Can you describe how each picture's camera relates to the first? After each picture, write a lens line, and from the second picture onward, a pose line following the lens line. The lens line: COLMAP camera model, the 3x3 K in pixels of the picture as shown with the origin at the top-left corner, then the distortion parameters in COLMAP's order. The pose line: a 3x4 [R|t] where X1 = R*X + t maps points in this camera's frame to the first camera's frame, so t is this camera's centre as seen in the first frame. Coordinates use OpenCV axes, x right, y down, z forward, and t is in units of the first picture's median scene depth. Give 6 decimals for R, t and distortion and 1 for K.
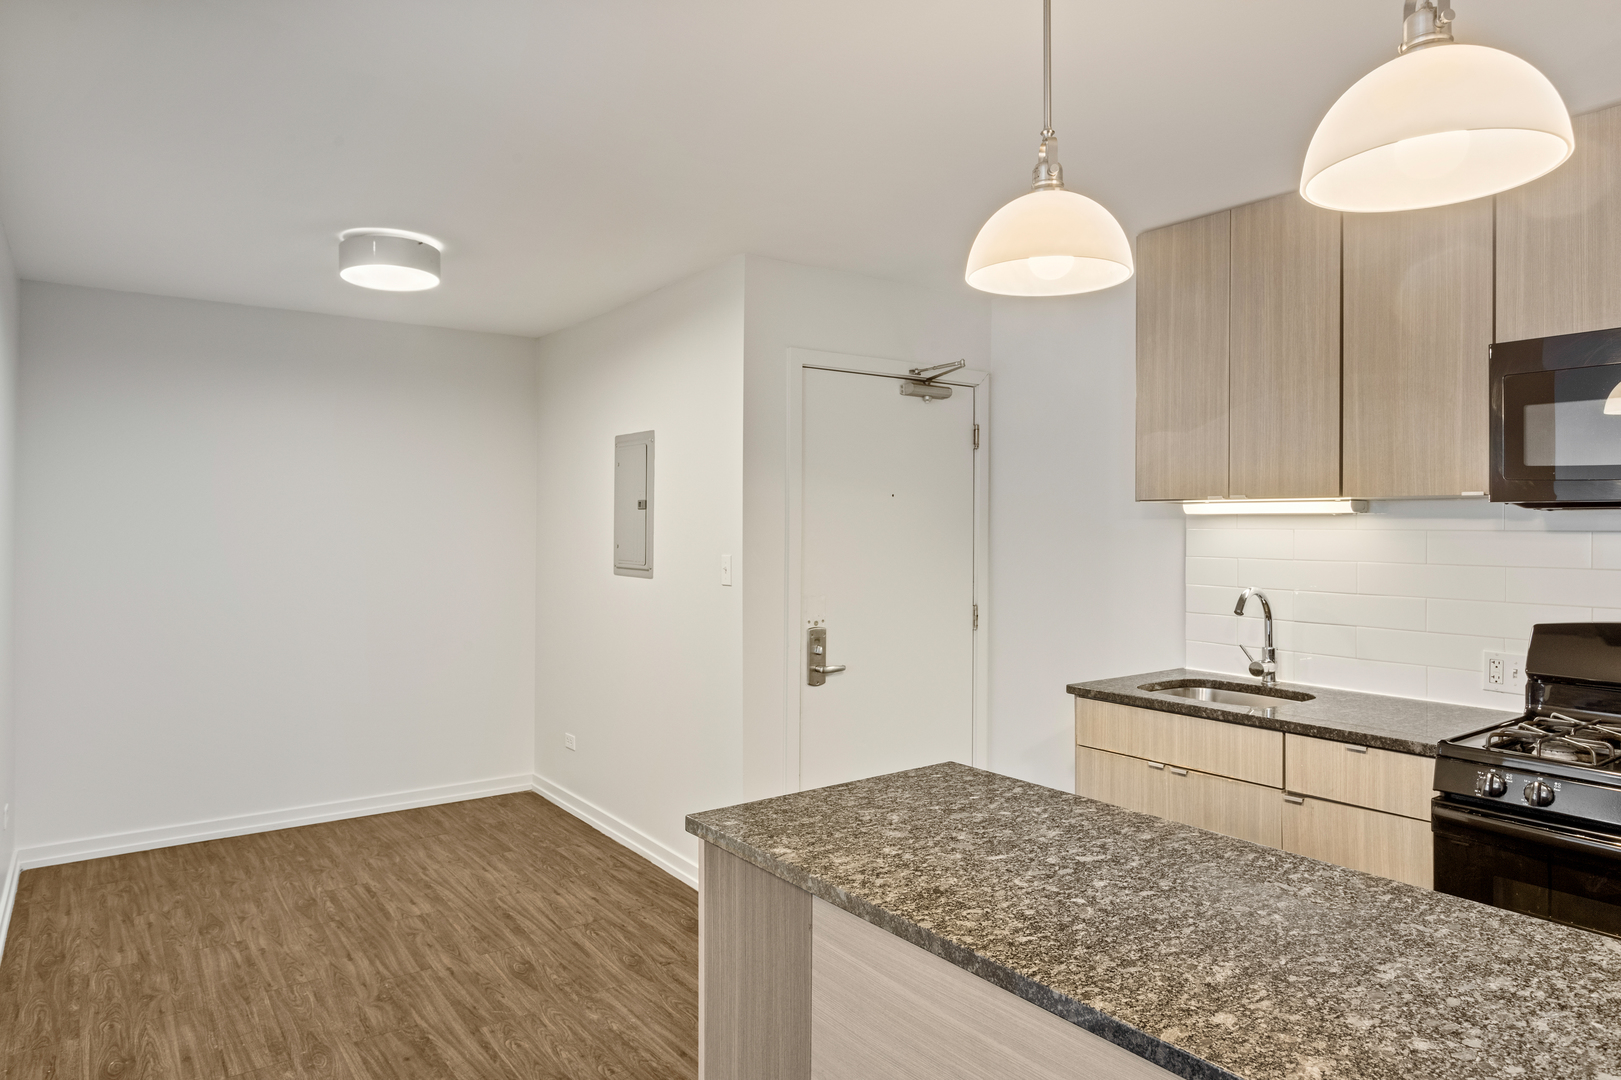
lens RADIAL K [[1028.0, 0, 810.5], [0, 1028.0, 540.0], [0, 0, 1]] dist [-0.003951, 0.001111]
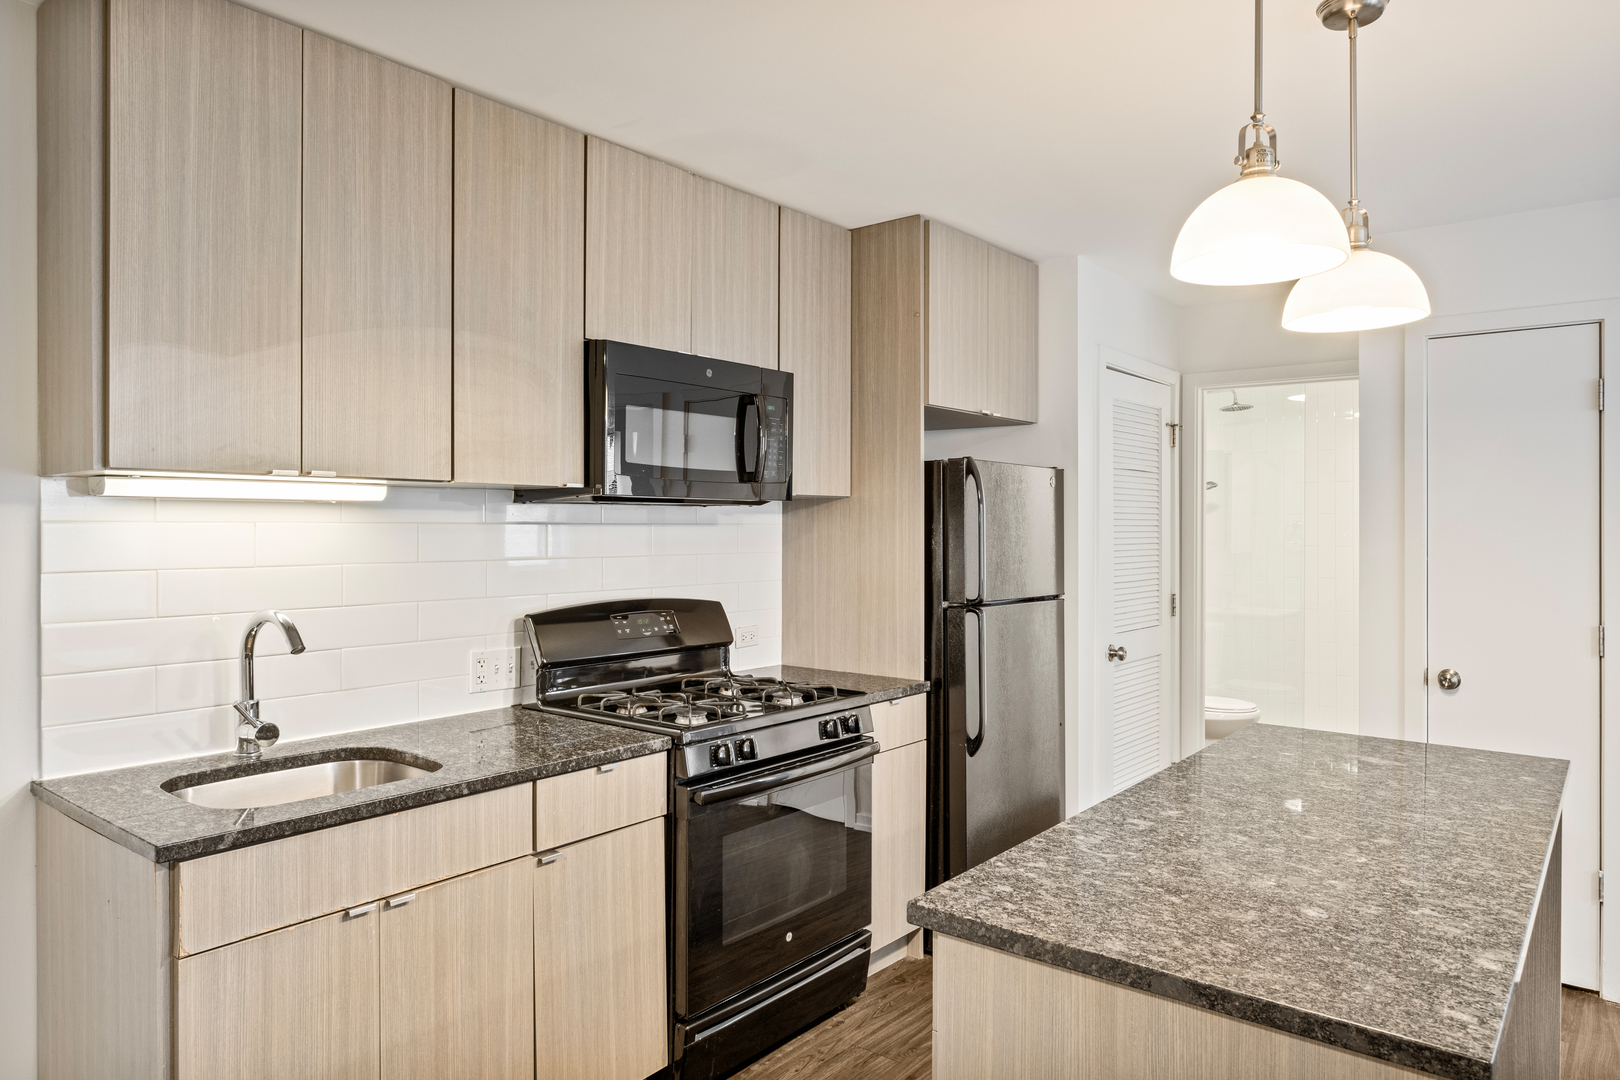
lens RADIAL K [[1060.9, 0, 810.0], [0, 1060.9, 540.0], [0, 0, 1]] dist [-0.005286, 0.003075]
pose [[-0.273986, -0.018485, 0.961556, -0.326237], [0.011380, 0.999683, 0.022461, -0.011233], [-0.961666, 0.017097, -0.273688, 0.884818]]
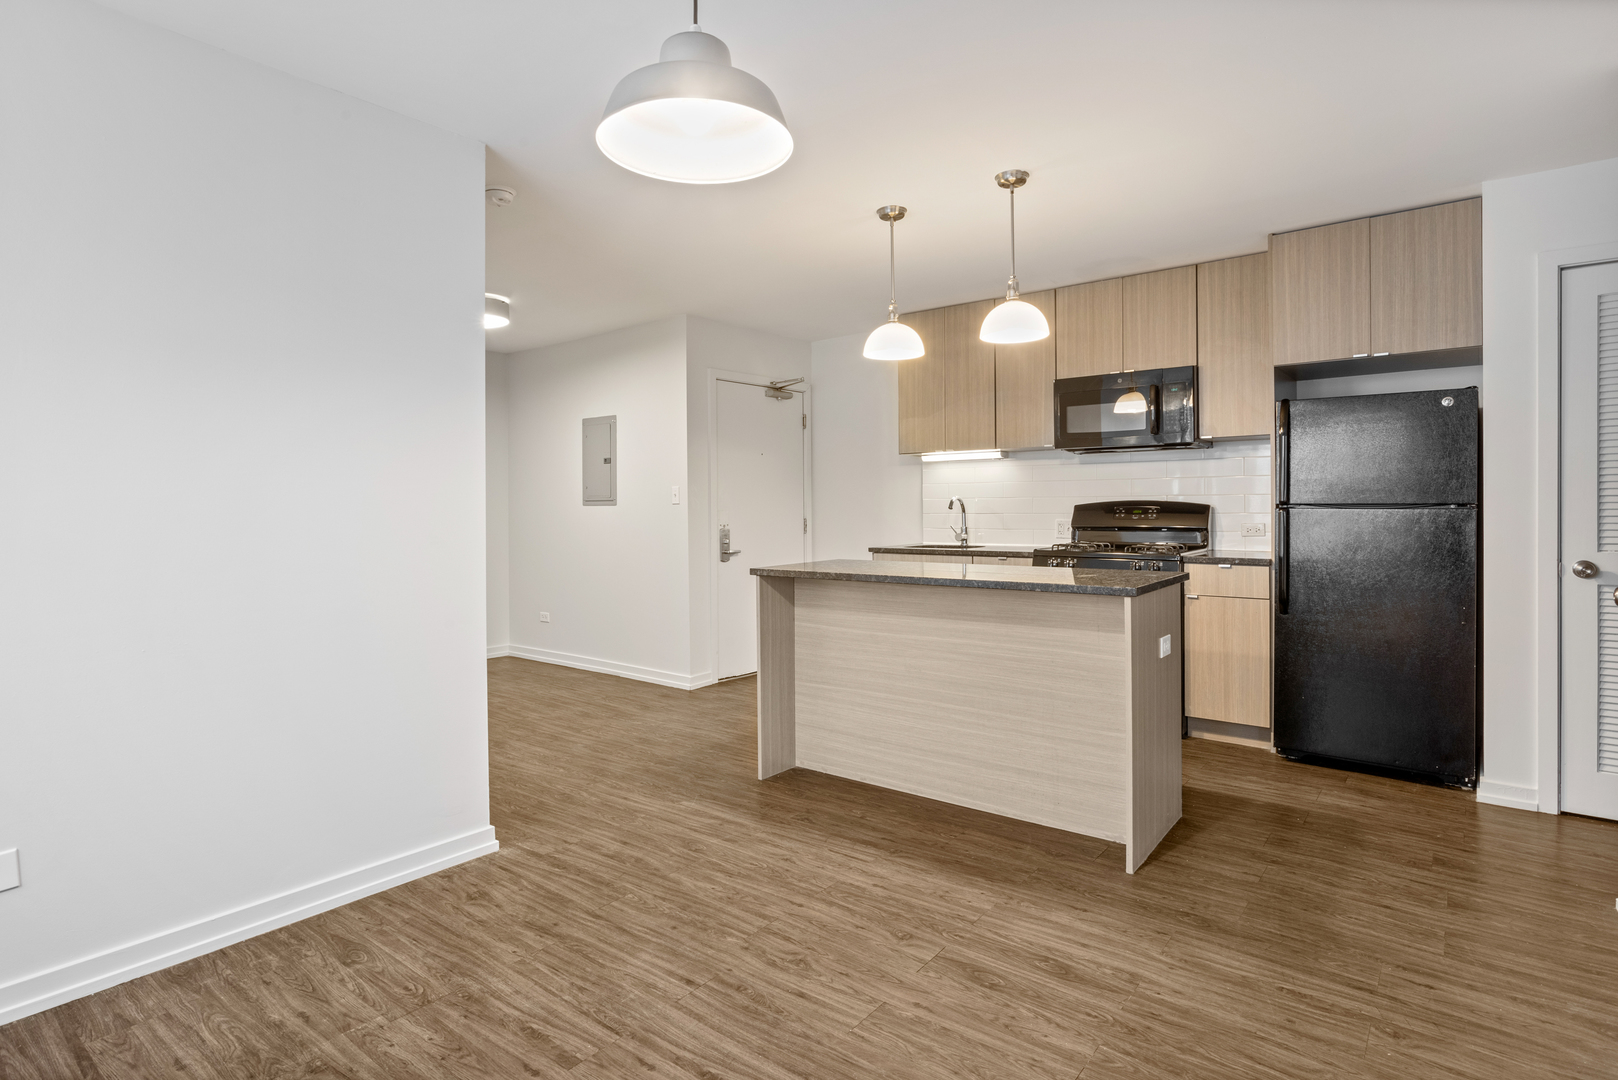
lens RADIAL K [[876.4, 0, 802.3], [0, 876.4, 534.9], [0, 0, 1]] dist [-0.002314, -0.000052]
pose [[0.968339, -0.020542, 0.248791, -0.305033], [0.016289, 0.999684, 0.019139, 0.089144], [-0.249105, -0.014480, 0.968368, -0.617621]]
